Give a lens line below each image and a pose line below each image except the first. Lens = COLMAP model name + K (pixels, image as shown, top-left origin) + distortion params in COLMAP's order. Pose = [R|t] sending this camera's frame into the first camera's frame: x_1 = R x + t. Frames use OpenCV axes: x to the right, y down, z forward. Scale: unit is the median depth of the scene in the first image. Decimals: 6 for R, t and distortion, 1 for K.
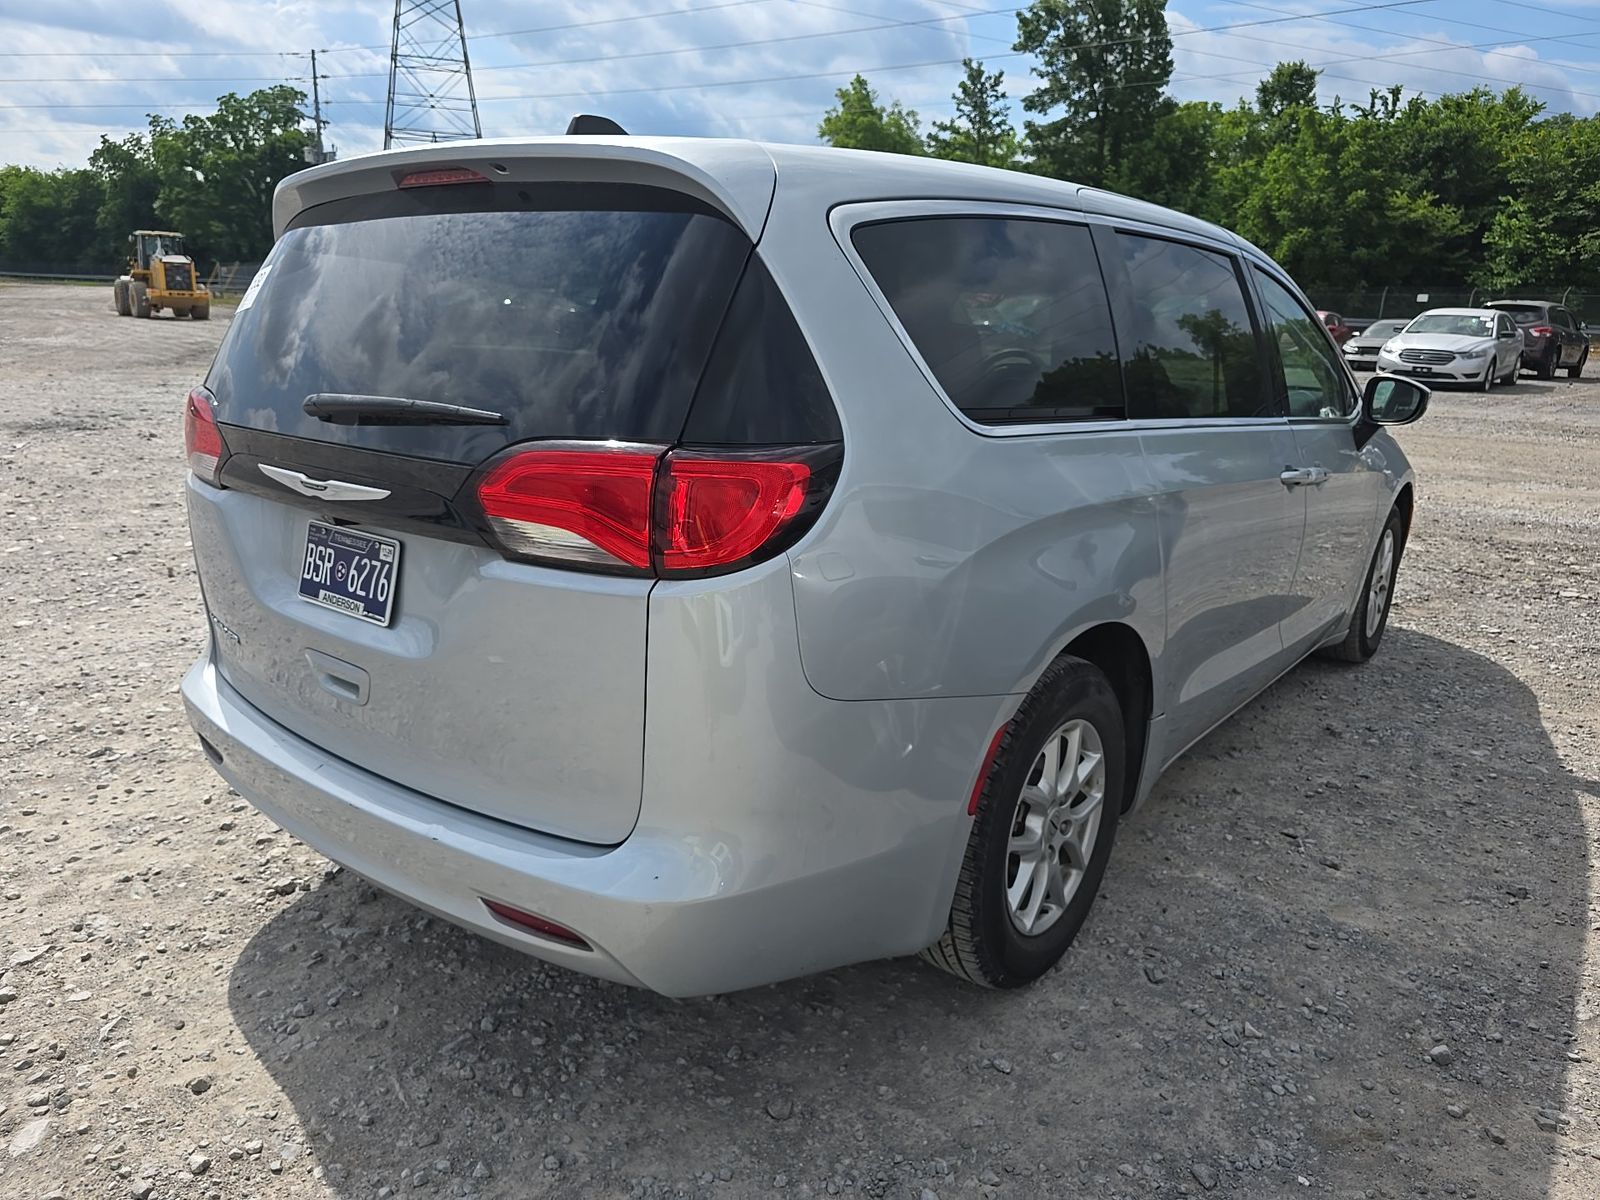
lens RADIAL K [[1144.1, 0, 815.1], [0, 1144.1, 601.1], [0, 0, 1]] dist [0.062358, -0.054174]
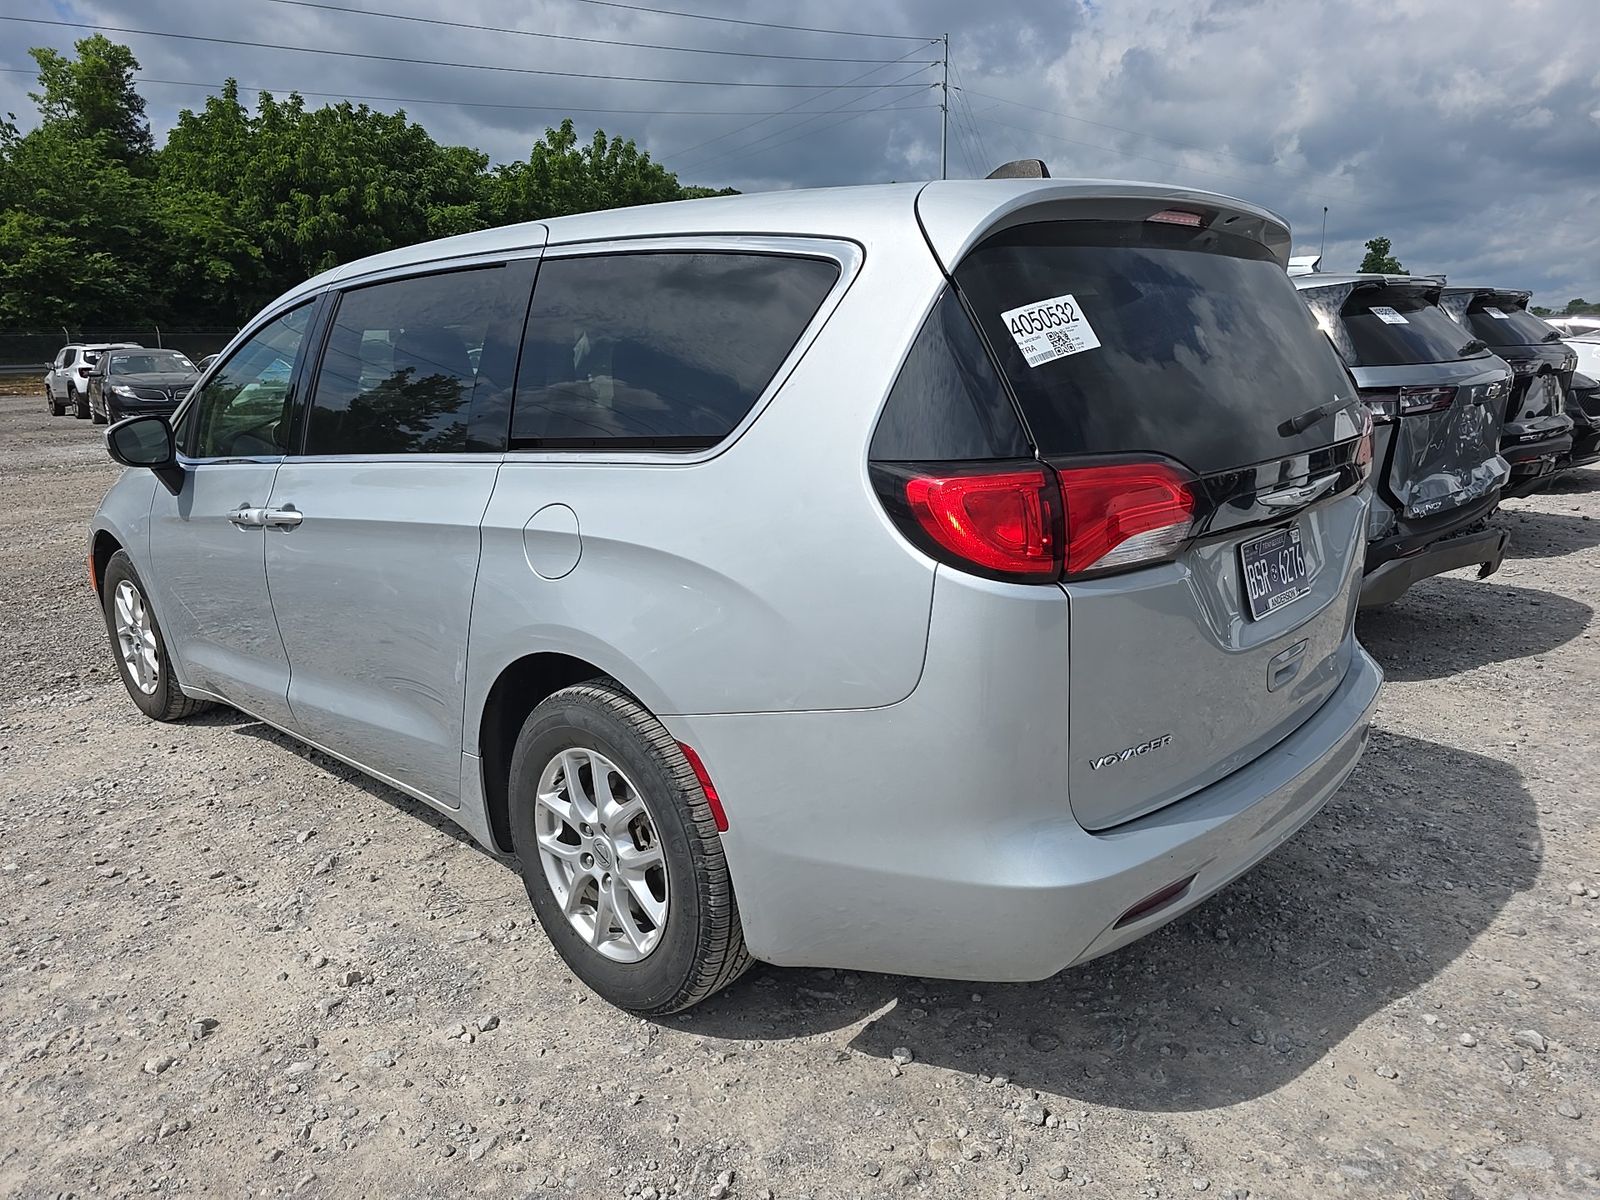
lens RADIAL K [[1144.1, 0, 815.1], [0, 1144.1, 601.1], [0, 0, 1]] dist [0.062358, -0.054174]
pose [[0.044908, -0.249979, 0.967209, -0.125945], [0.282942, 0.931724, 0.227671, -0.031467], [-0.958085, 0.263439, 0.112571, 0.109304]]
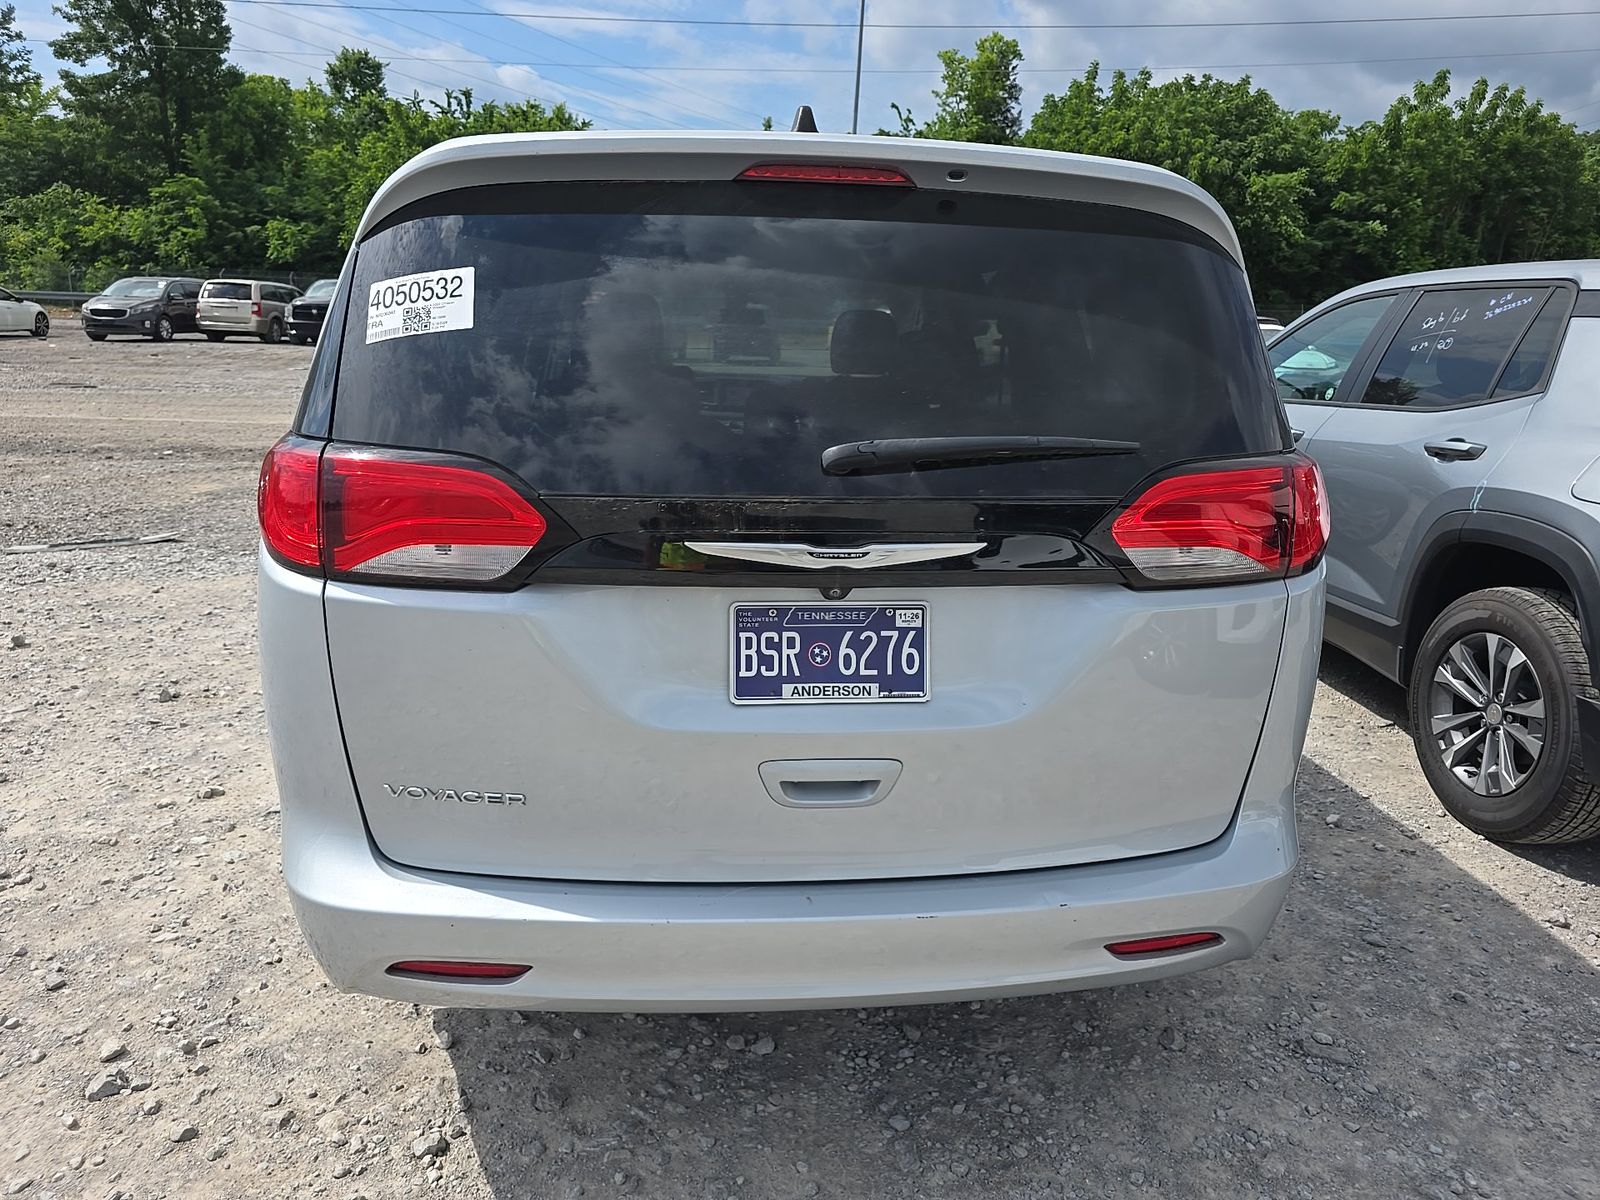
lens RADIAL K [[1144.1, 0, 815.1], [0, 1144.1, 601.1], [0, 0, 1]] dist [0.062358, -0.054174]
pose [[0.705863, -0.180101, 0.685070, -0.081019], [0.171850, 0.981784, 0.081039, -0.010925], [-0.687186, 0.060527, 0.723956, 0.034205]]
